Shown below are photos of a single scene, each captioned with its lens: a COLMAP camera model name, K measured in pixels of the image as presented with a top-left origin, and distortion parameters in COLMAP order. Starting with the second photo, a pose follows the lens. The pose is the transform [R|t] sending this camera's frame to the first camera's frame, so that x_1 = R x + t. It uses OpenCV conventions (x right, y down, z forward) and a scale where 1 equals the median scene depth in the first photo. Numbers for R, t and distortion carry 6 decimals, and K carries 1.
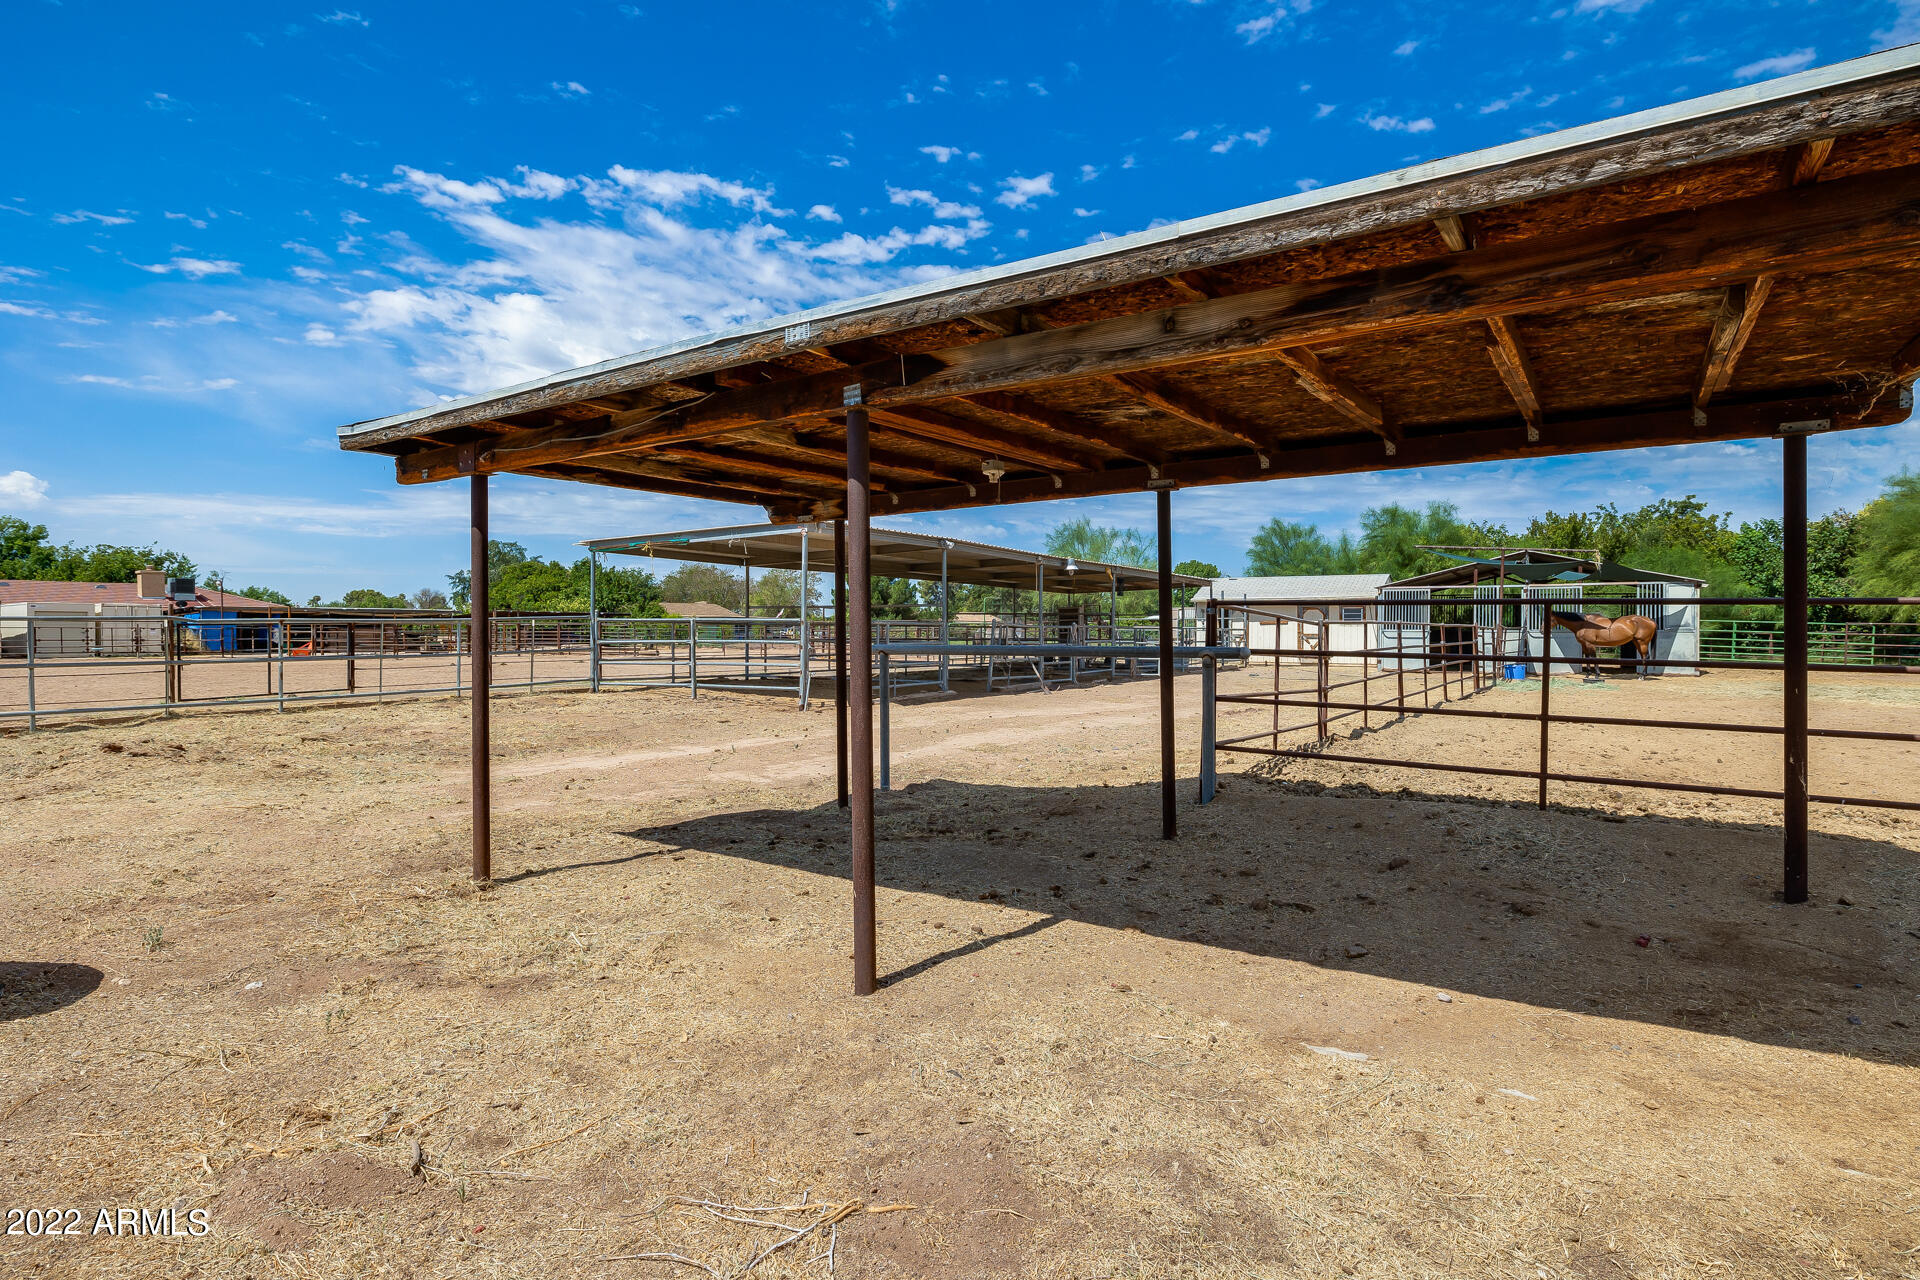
lens RADIAL K [[993.7, 0, 947.0], [0, 993.7, 632.8], [0, 0, 1]] dist [0.001430, -0.000237]
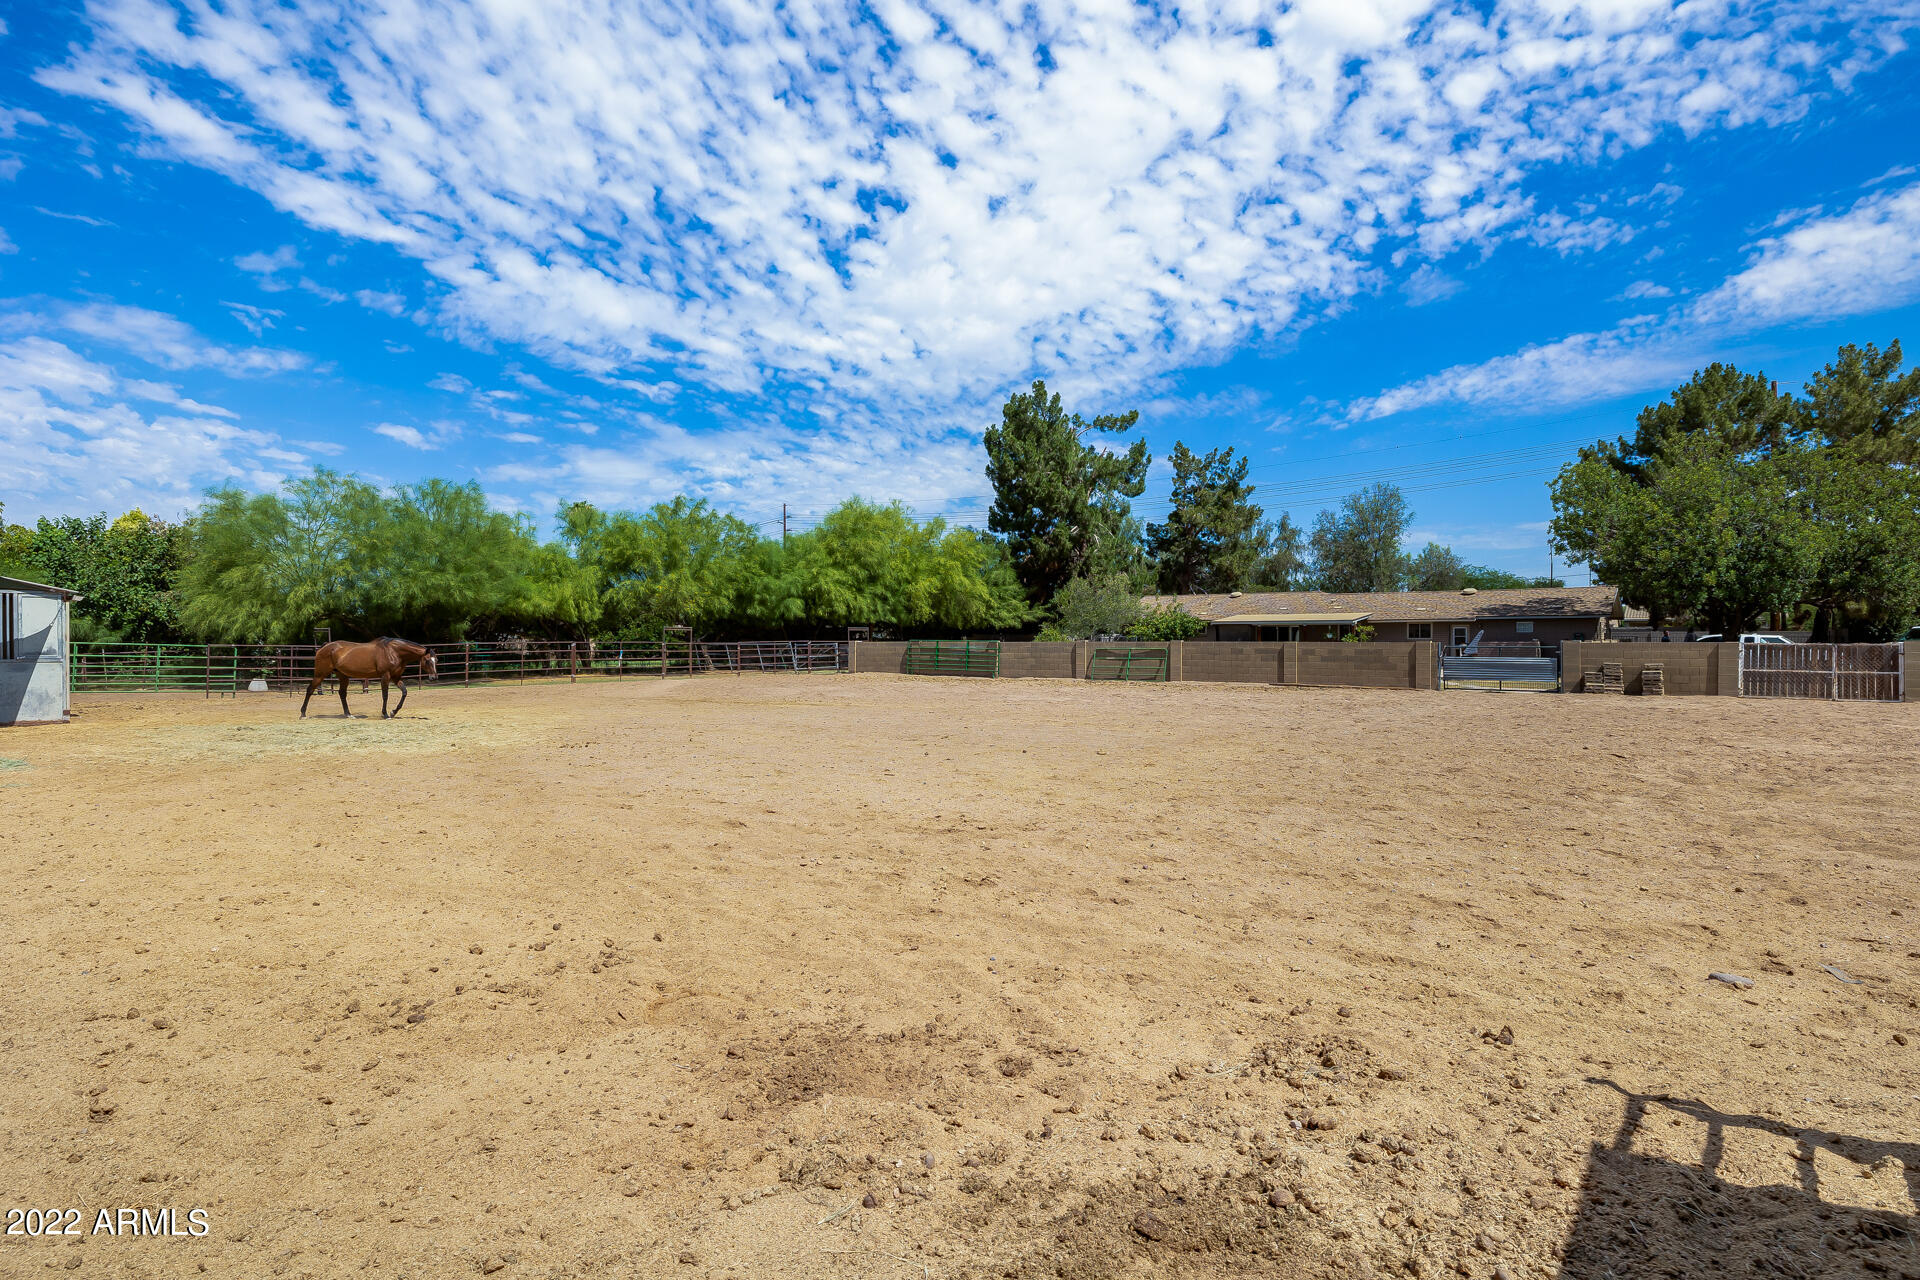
lens RADIAL K [[993.7, 0, 962.7], [0, 993.7, 642.3], [0, 0, 1]] dist [0.001430, -0.000237]
pose [[0.080608, -0.003869, 0.996738, 0.066878], [0.009486, 0.999950, 0.003114, -0.006407], [-0.996701, 0.009204, 0.080640, 0.213414]]
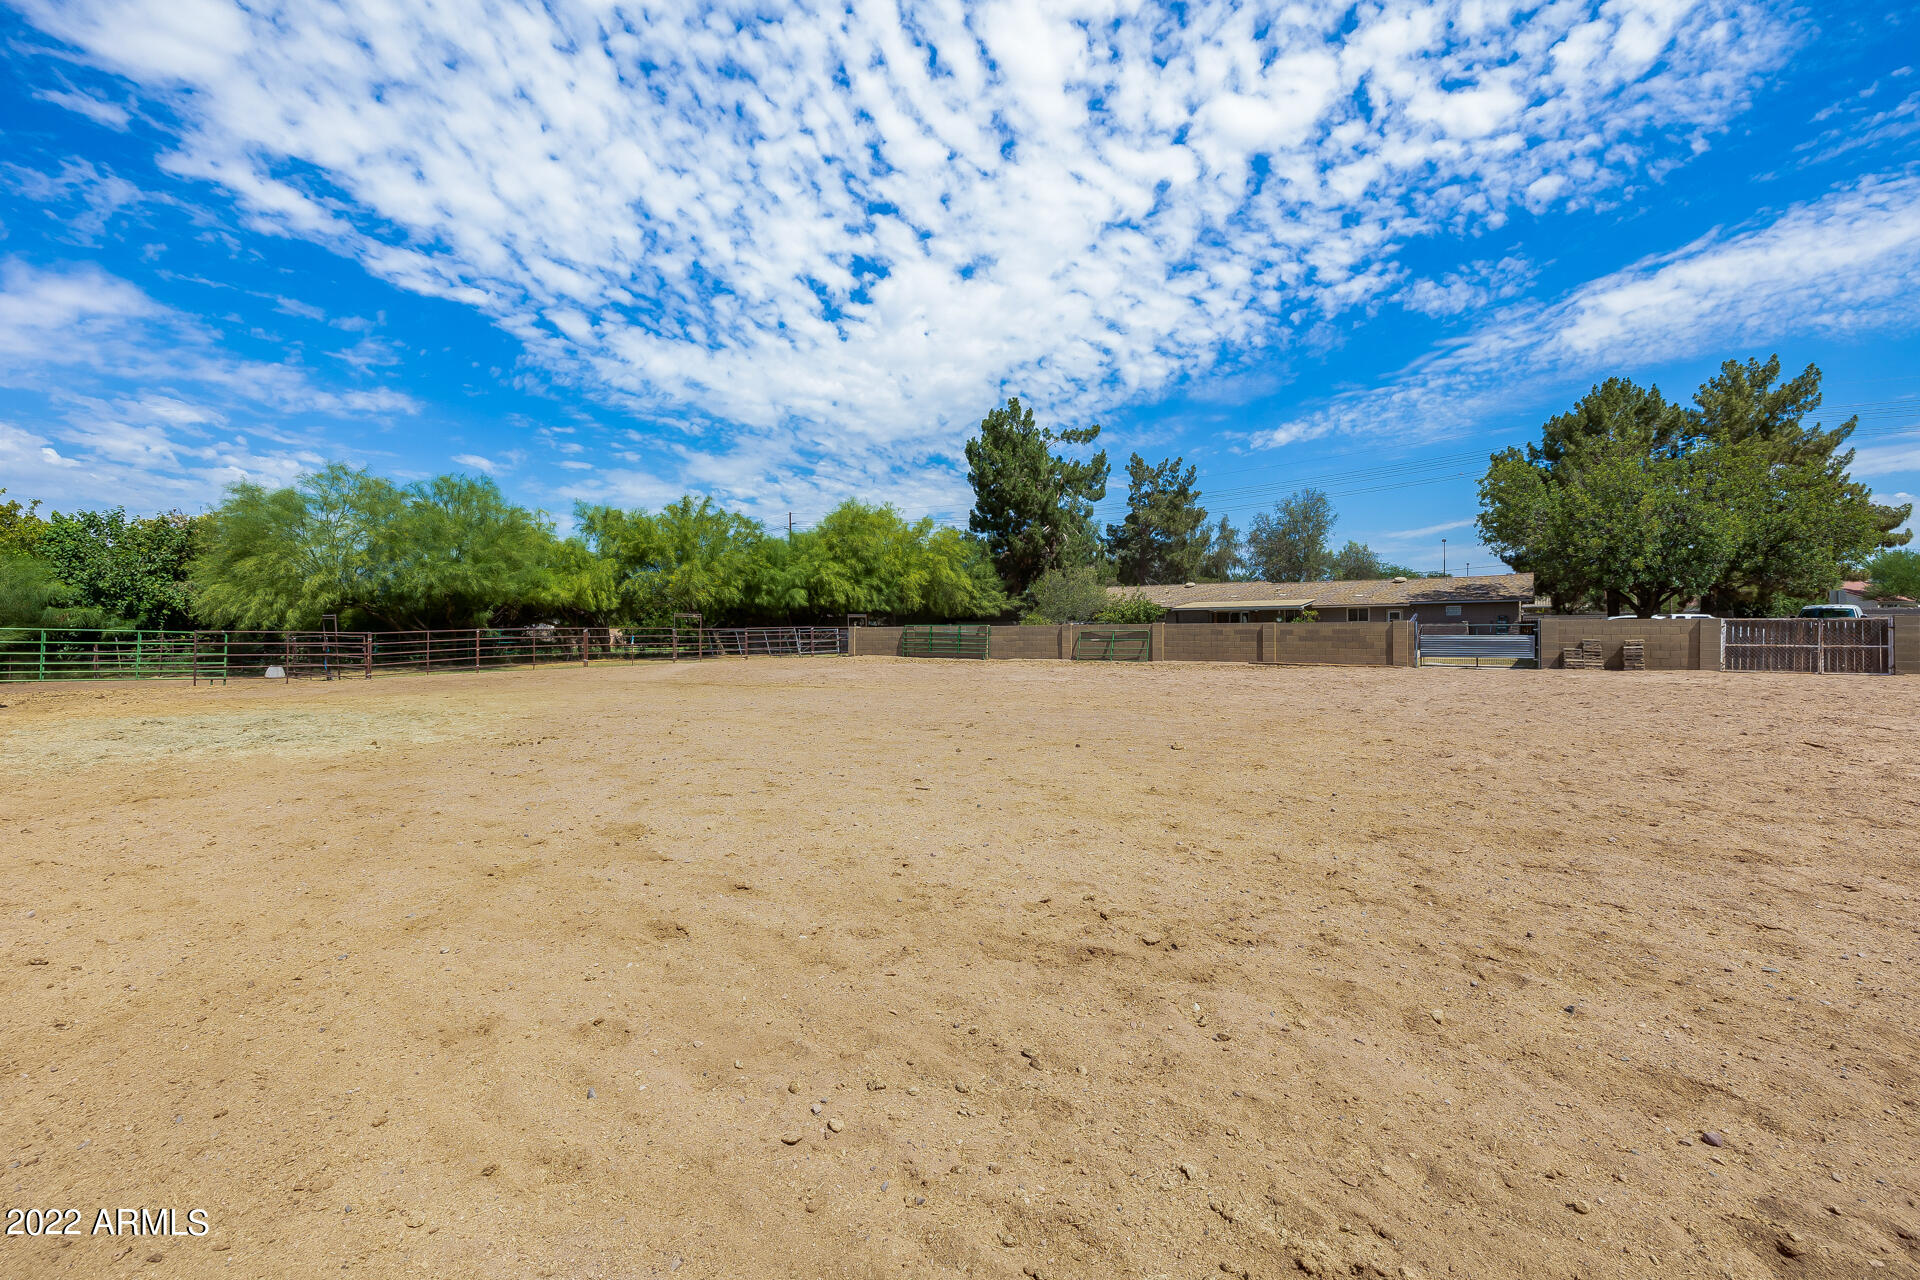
lens RADIAL K [[812.3, 0, 963.3], [0, 812.3, 629.5], [0, 0, 1]] dist [-0.007271, 0.001426]
pose [[0.056400, -0.002281, 0.998406, 0.192692], [0.016003, 0.999871, 0.001381, -0.000639], [-0.998280, 0.015900, 0.056429, 0.234122]]
